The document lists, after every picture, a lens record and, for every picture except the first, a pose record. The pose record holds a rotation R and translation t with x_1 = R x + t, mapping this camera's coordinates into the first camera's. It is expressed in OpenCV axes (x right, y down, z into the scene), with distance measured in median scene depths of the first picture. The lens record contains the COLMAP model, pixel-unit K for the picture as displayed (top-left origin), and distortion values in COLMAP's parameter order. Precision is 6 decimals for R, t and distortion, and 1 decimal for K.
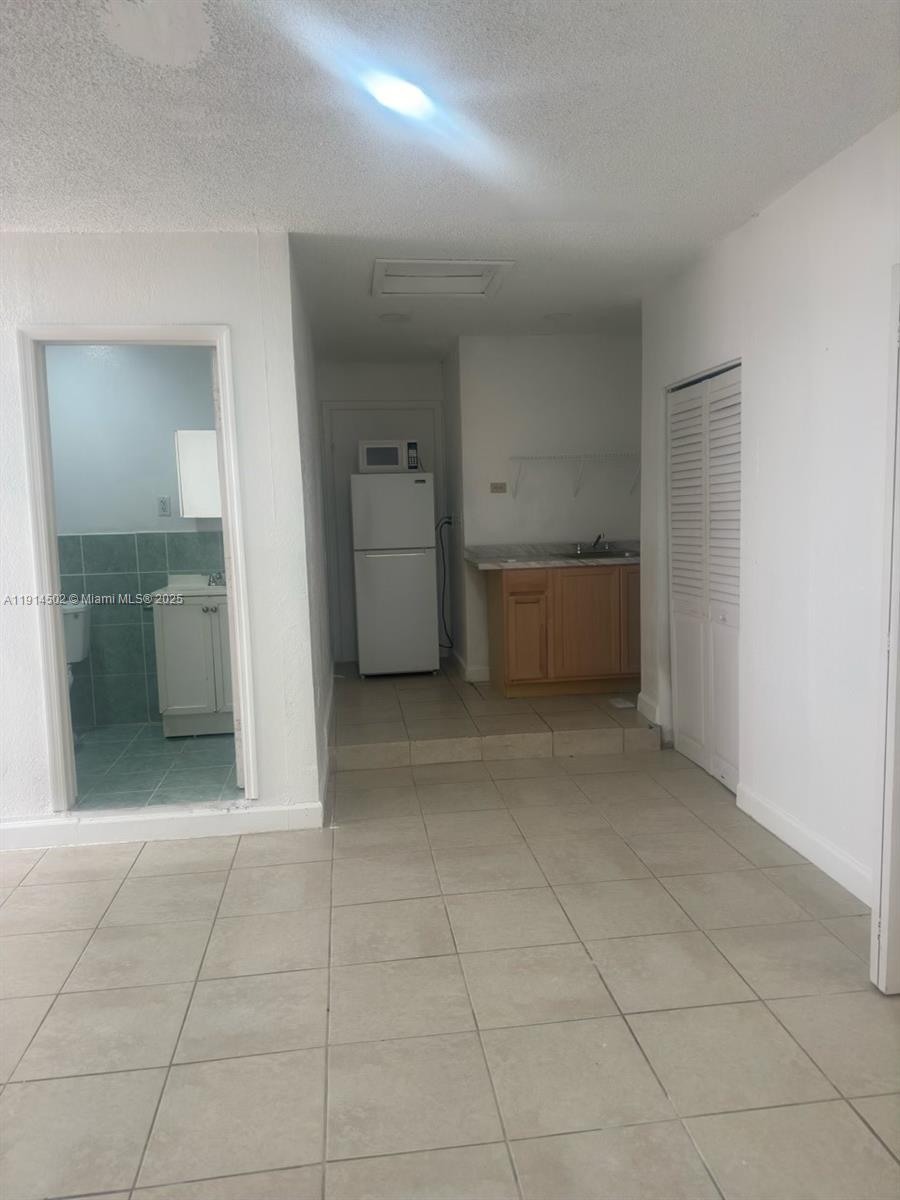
lens RADIAL K [[849.7, 0, 454.0], [0, 849.7, 600.5], [0, 0, 1]] dist [0.018996, -0.018725]
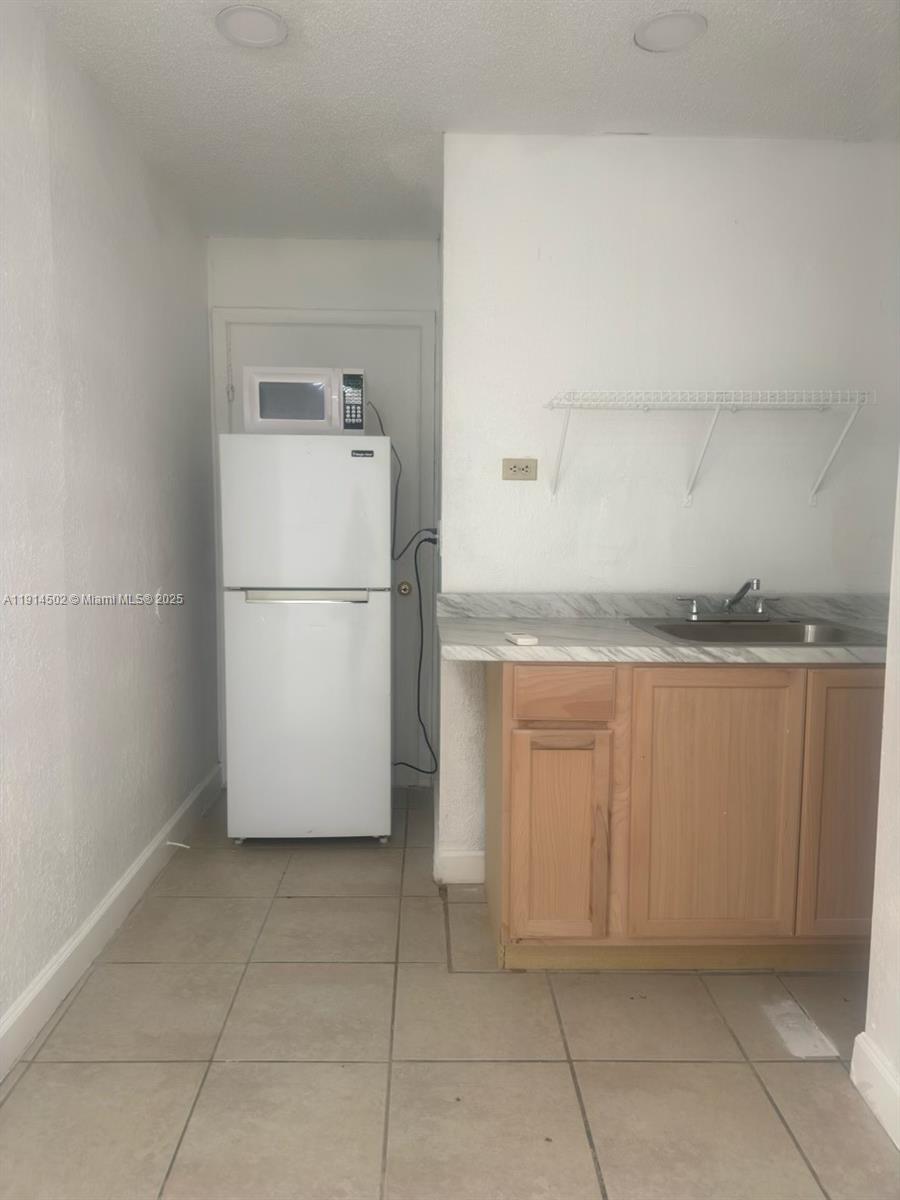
lens RADIAL K [[849.7, 0, 450.2], [0, 849.7, 594.7], [0, 0, 1]] dist [0.018996, -0.018725]
pose [[0.994121, 0.044994, -0.098481, 0.064634], [-0.047931, 0.998468, -0.027658, -0.050939], [0.097086, 0.032216, 0.994754, 0.552505]]
